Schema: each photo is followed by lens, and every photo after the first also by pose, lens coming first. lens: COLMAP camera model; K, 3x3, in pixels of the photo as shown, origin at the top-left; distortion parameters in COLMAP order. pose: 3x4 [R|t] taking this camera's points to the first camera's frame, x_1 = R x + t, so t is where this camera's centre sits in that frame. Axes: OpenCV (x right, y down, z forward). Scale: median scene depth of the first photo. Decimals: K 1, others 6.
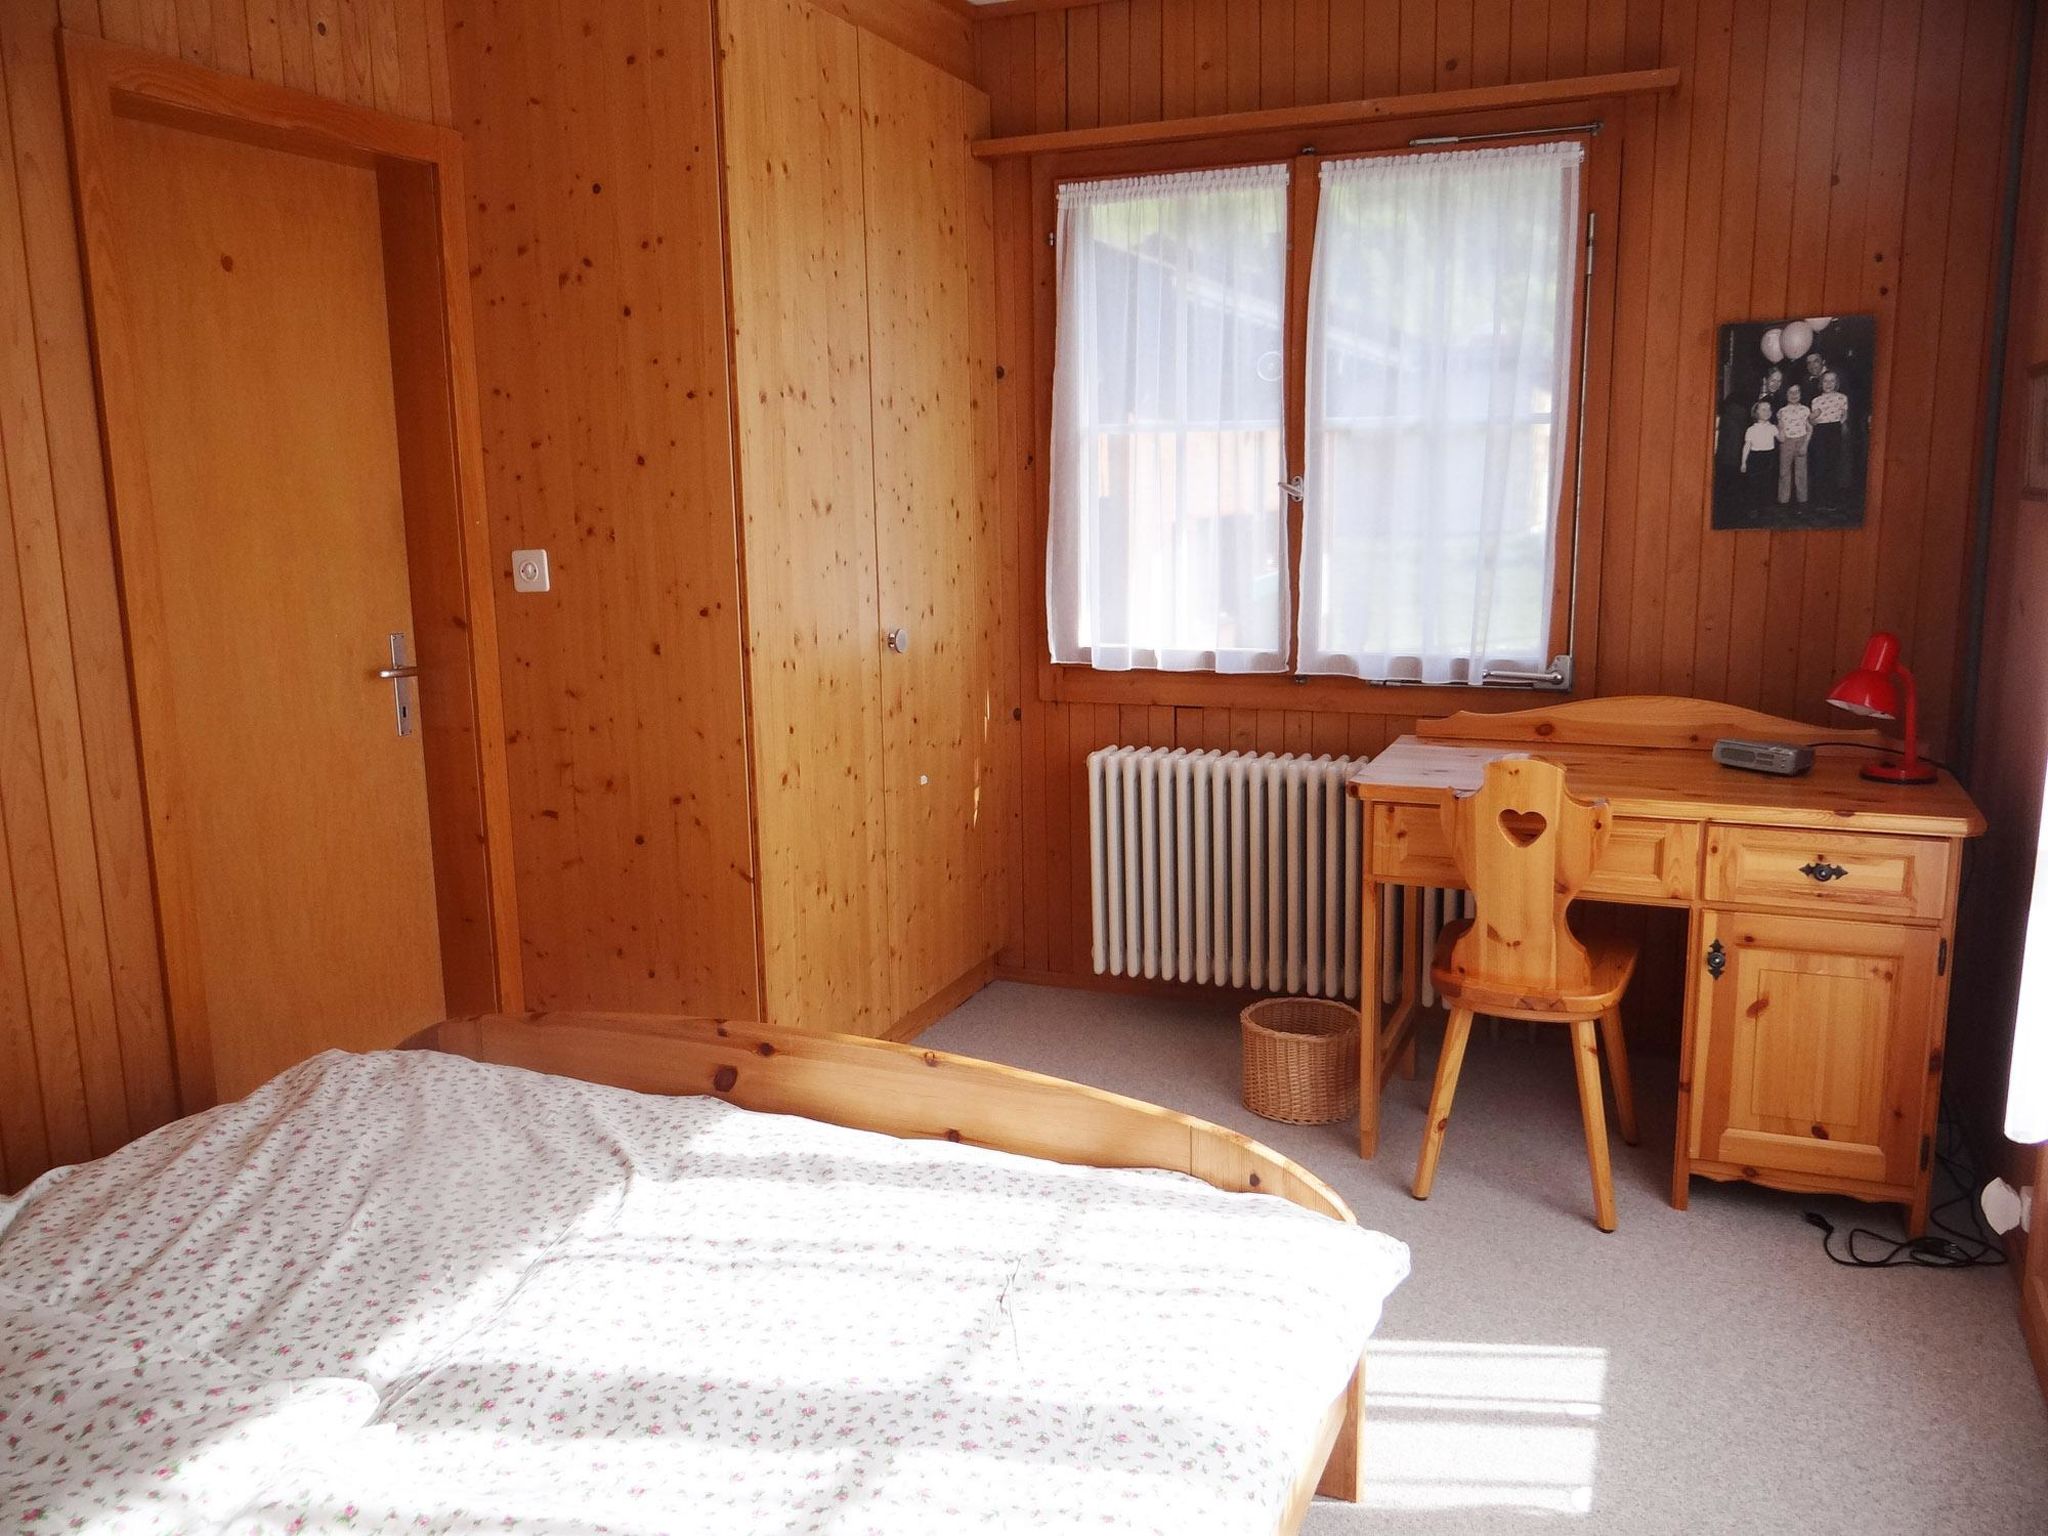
lens RADIAL K [[1600.7, 0, 1025.3], [0, 1600.7, 765.4], [0, 0, 1]] dist [-0.001930, 0.001658]
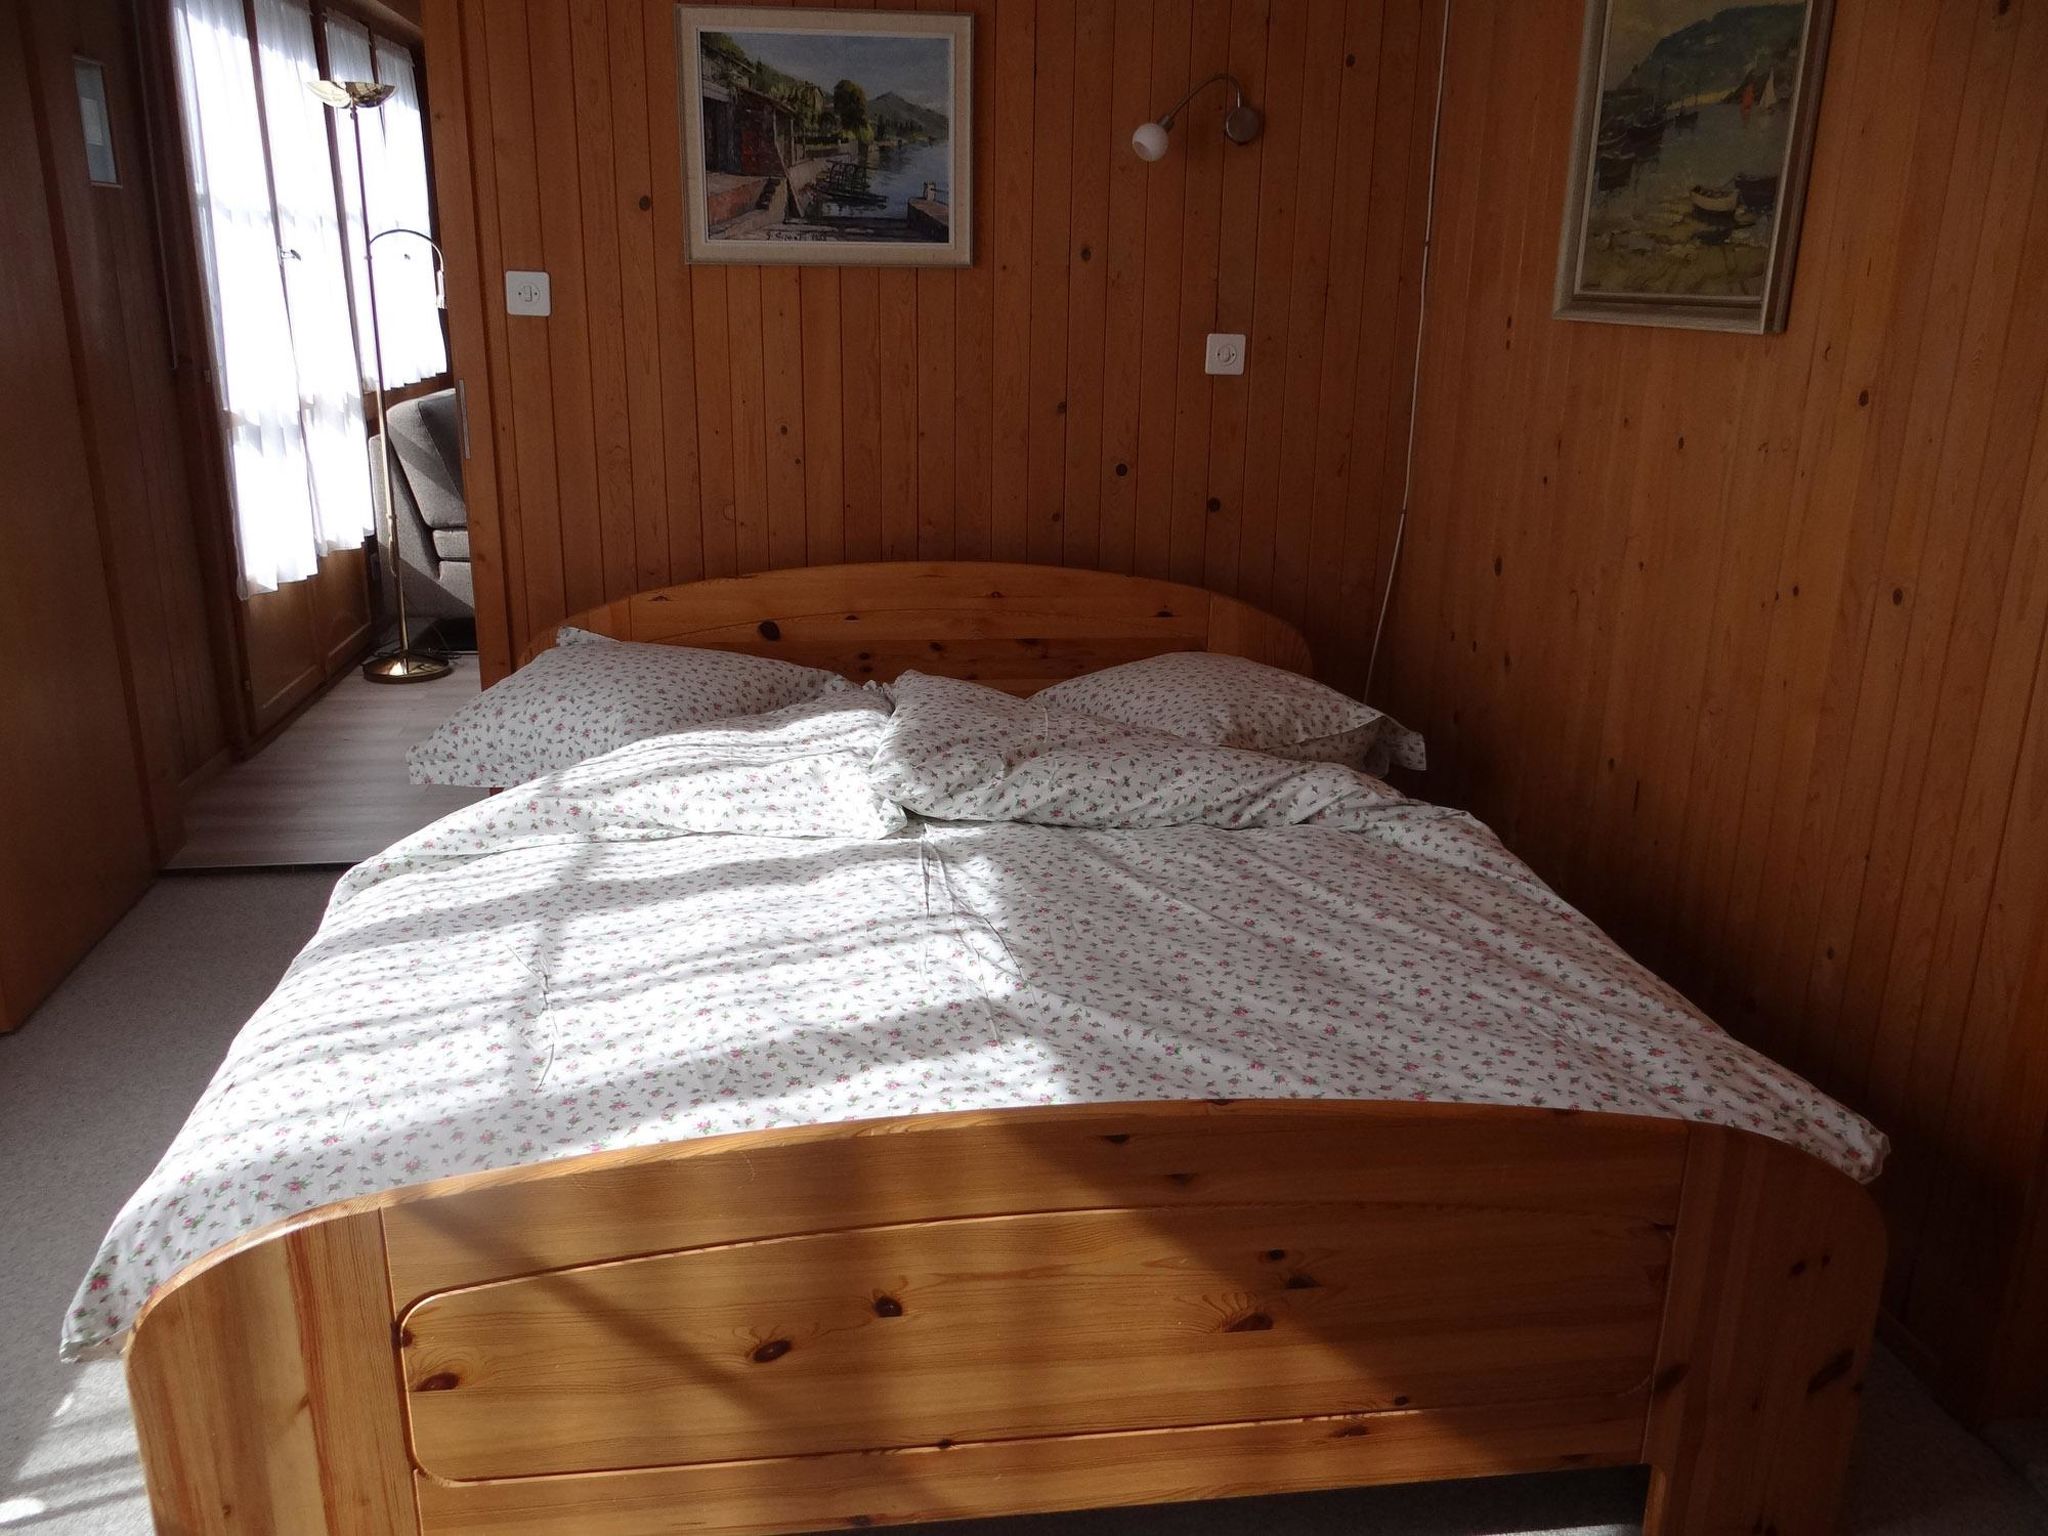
lens RADIAL K [[1600.7, 0, 1023.8], [0, 1600.7, 766.1], [0, 0, 1]] dist [-0.001930, 0.001658]
pose [[-0.860904, 0.161038, -0.482608, 0.192936], [-0.088205, 0.886977, 0.453313, -0.293382], [0.501063, 0.432827, -0.749398, 1.780747]]
